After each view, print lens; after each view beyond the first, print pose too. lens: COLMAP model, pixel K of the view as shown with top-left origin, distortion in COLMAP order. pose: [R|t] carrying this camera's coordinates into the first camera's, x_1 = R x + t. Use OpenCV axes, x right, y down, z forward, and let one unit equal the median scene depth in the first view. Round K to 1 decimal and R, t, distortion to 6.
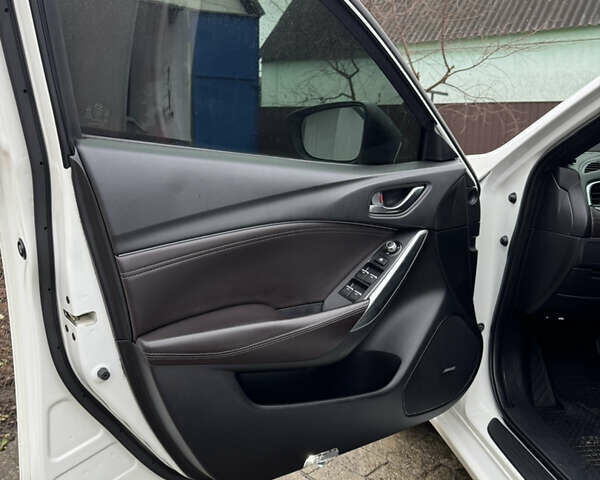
lens RADIAL K [[559.6, 0, 298.0], [0, 559.6, 241.6], [0, 0, 1]] dist [0.031188, 0.000000]
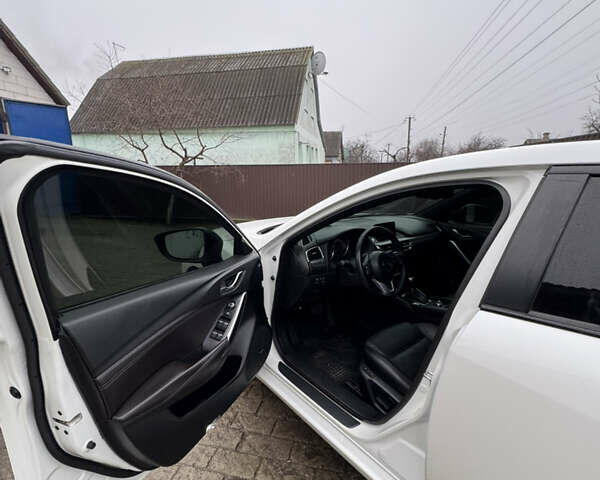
lens RADIAL K [[314.4, 0, 300.3], [0, 314.4, 244.2], [0, 0, 1]] dist [-0.005086, 0.001997]
pose [[0.847668, -0.139826, 0.511769, -0.141894], [0.119370, 0.990176, 0.072818, -0.221144], [-0.516923, -0.000636, 0.856032, -0.059734]]
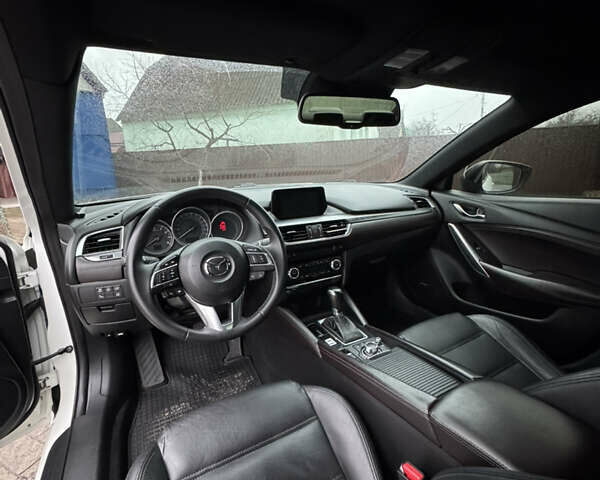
lens RADIAL K [[314.4, 0, 298.5], [0, 314.4, 237.7], [0, 0, 1]] dist [-0.005086, 0.001997]
pose [[0.936961, -0.128741, 0.324855, 0.697812], [0.113175, 0.991350, 0.066452, -0.088281], [-0.330600, -0.025497, 0.943427, 0.221536]]
